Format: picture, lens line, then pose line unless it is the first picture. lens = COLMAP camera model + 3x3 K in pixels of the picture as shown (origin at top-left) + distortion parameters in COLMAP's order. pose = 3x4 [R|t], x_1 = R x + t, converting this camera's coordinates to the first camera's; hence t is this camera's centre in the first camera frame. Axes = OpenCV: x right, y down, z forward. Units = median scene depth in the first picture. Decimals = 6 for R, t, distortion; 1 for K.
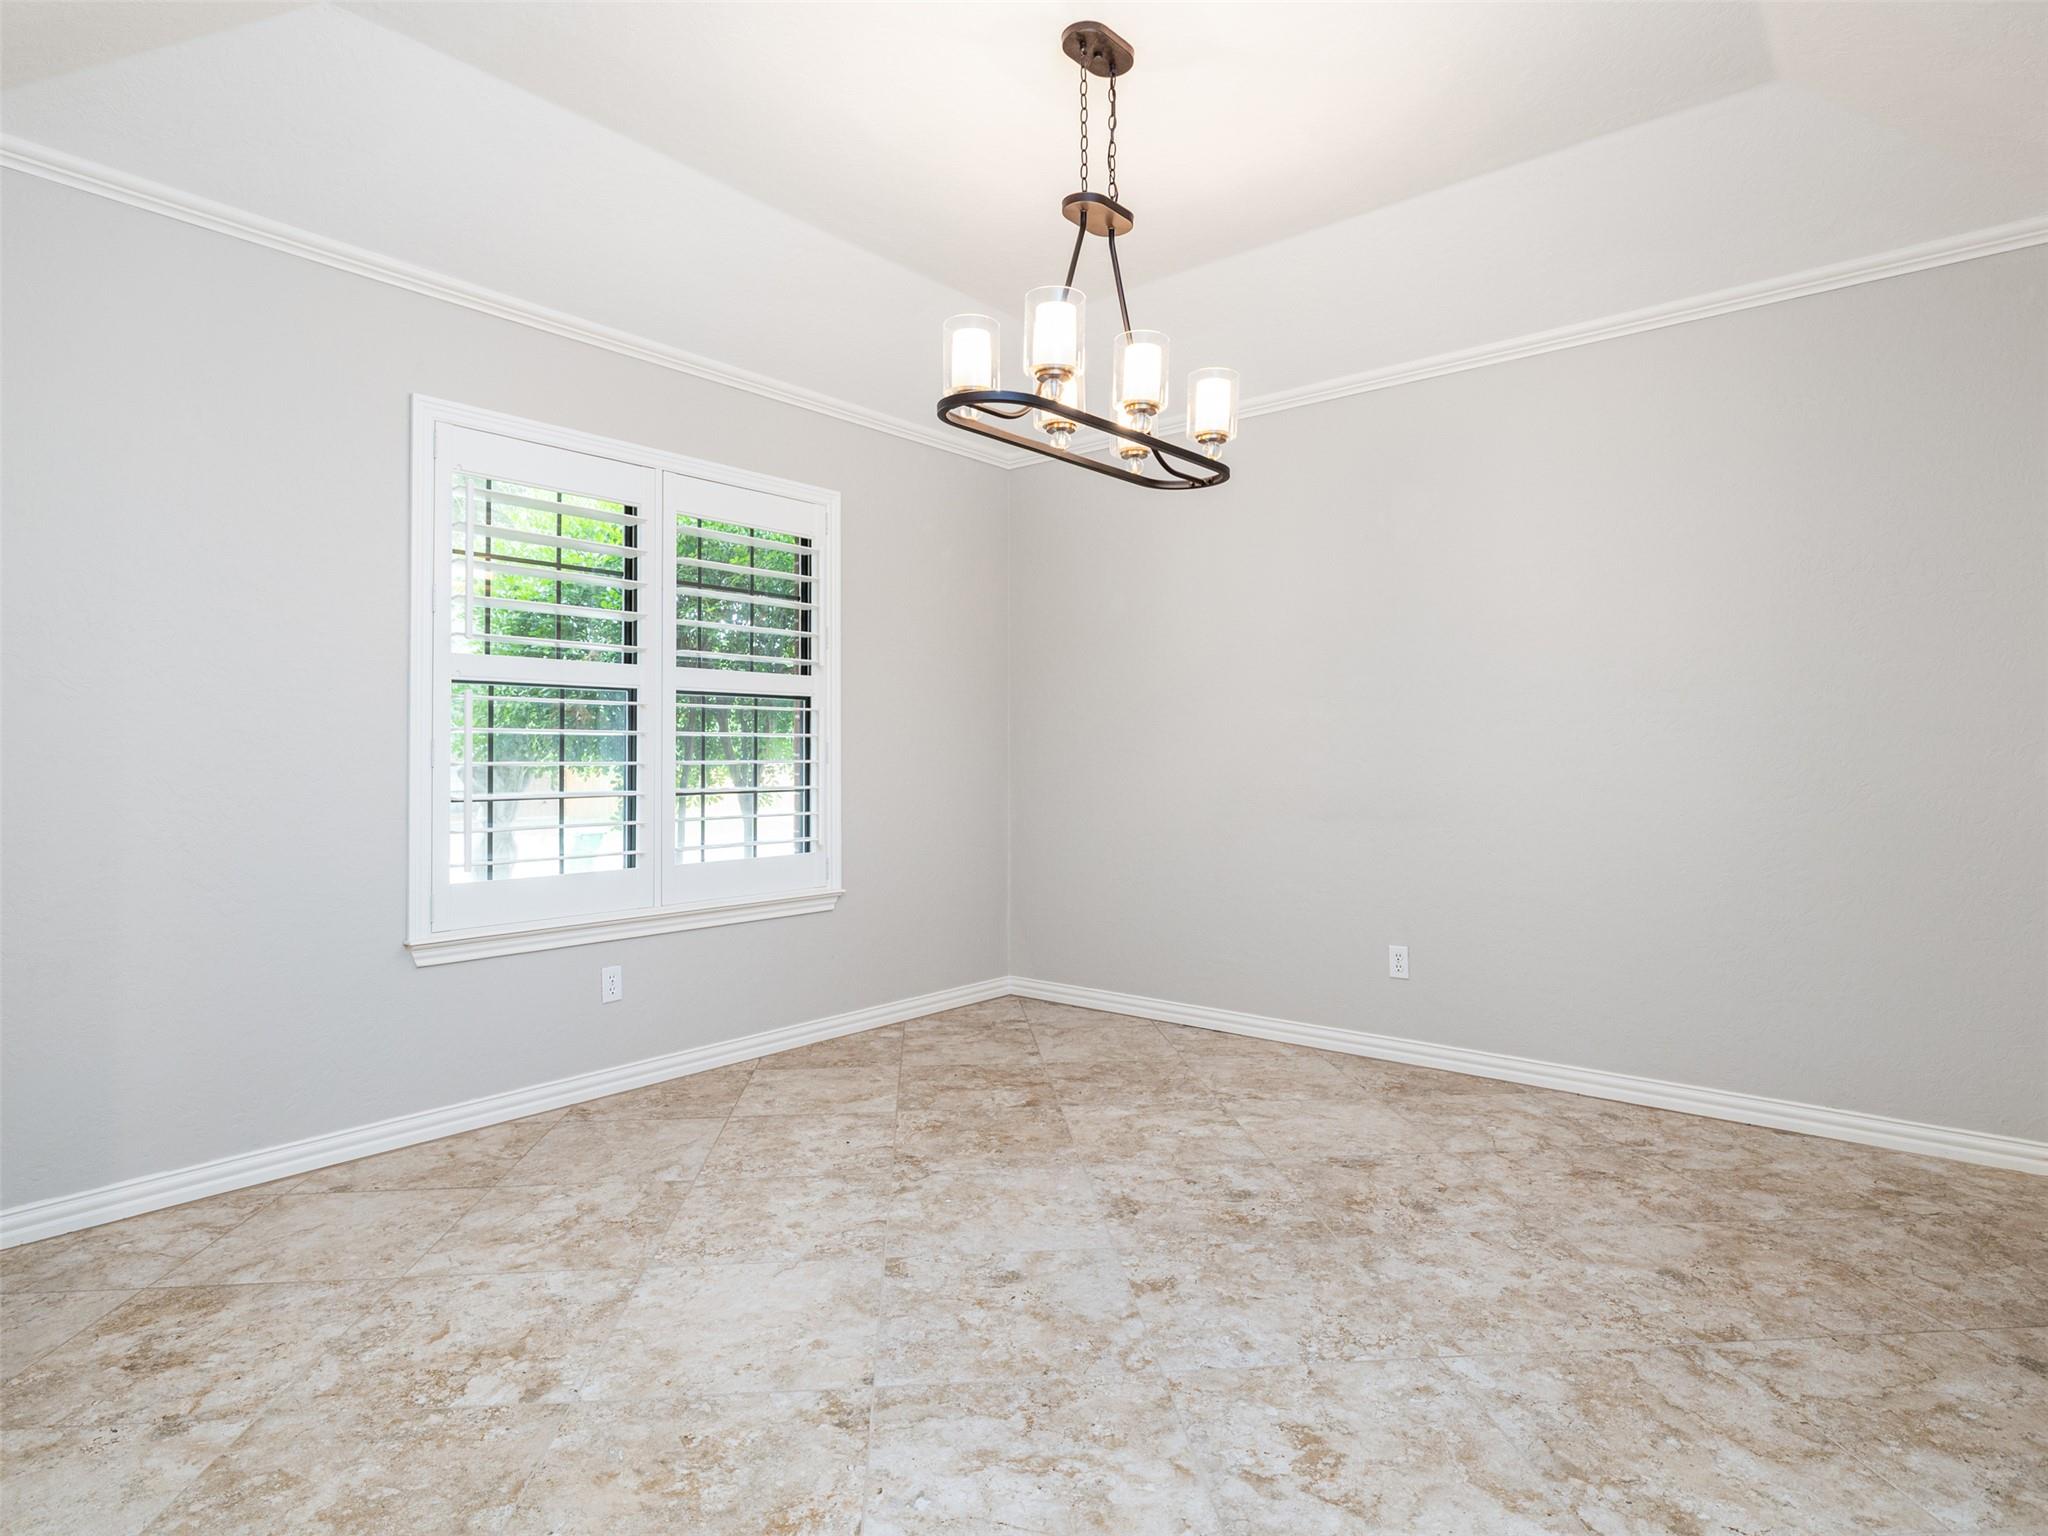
lens RADIAL K [[1124.7, 0, 1037.3], [0, 1124.7, 777.3], [0, 0, 1]] dist [-0.004614, 0.001459]
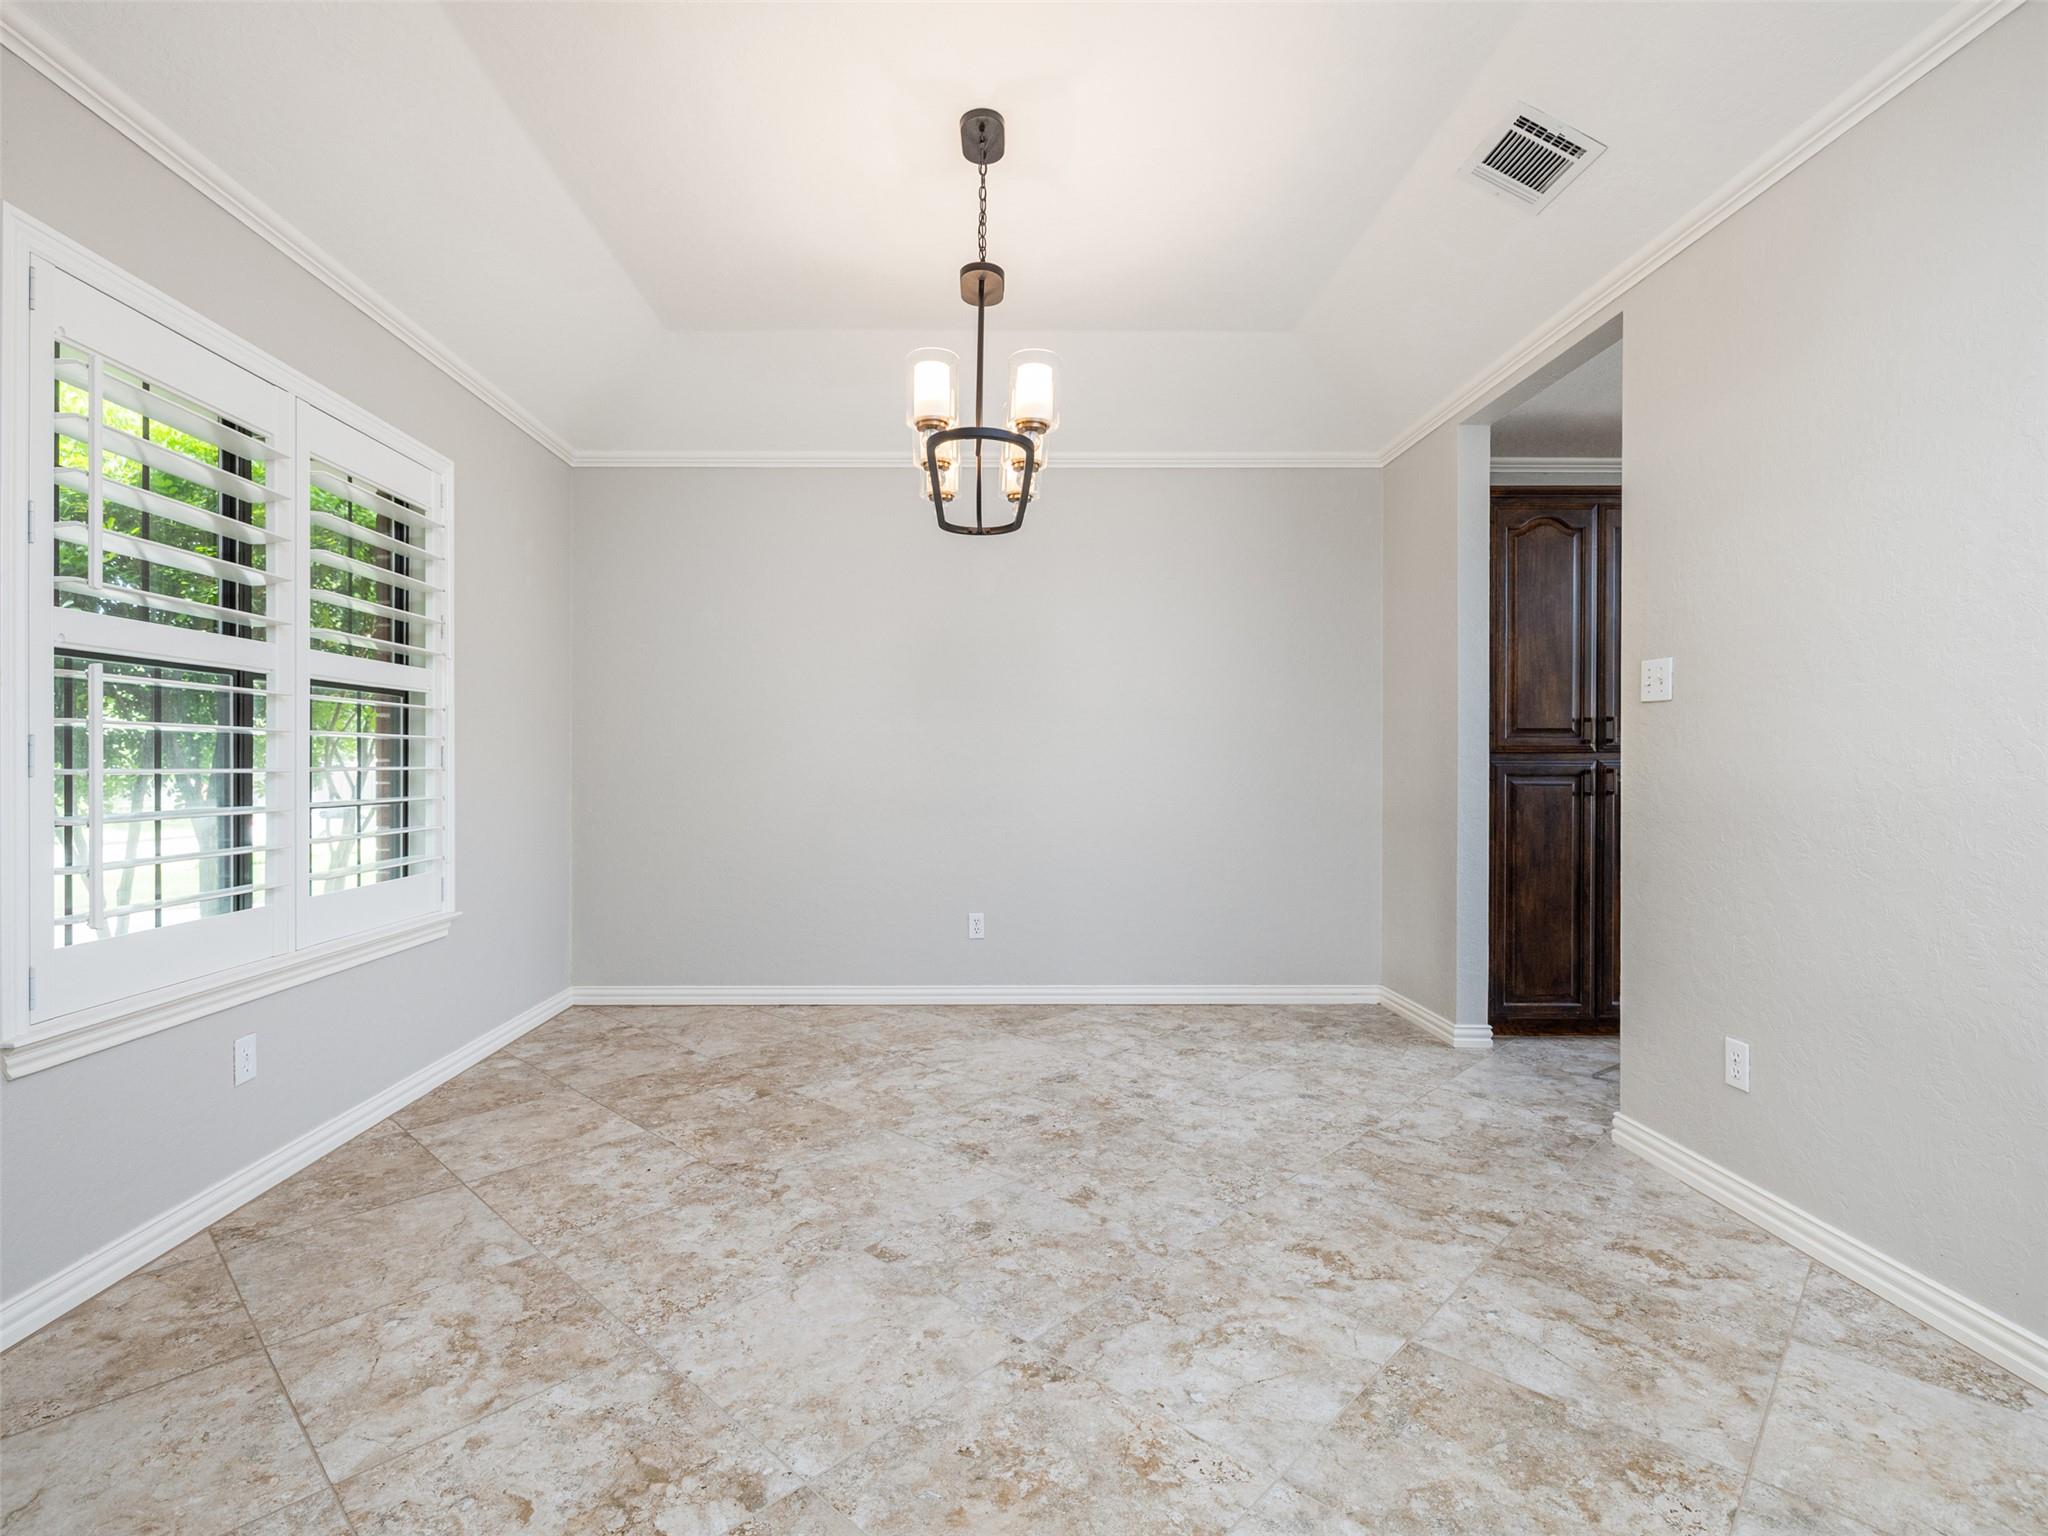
lens RADIAL K [[974.6, 0, 1003.4], [0, 974.6, 797.6], [0, 0, 1]] dist [-0.000314, -0.000046]
pose [[0.763052, -0.020464, 0.646013, -0.469128], [0.010419, 0.999758, 0.019363, -0.001065], [-0.646253, -0.008044, 0.763081, 0.186457]]
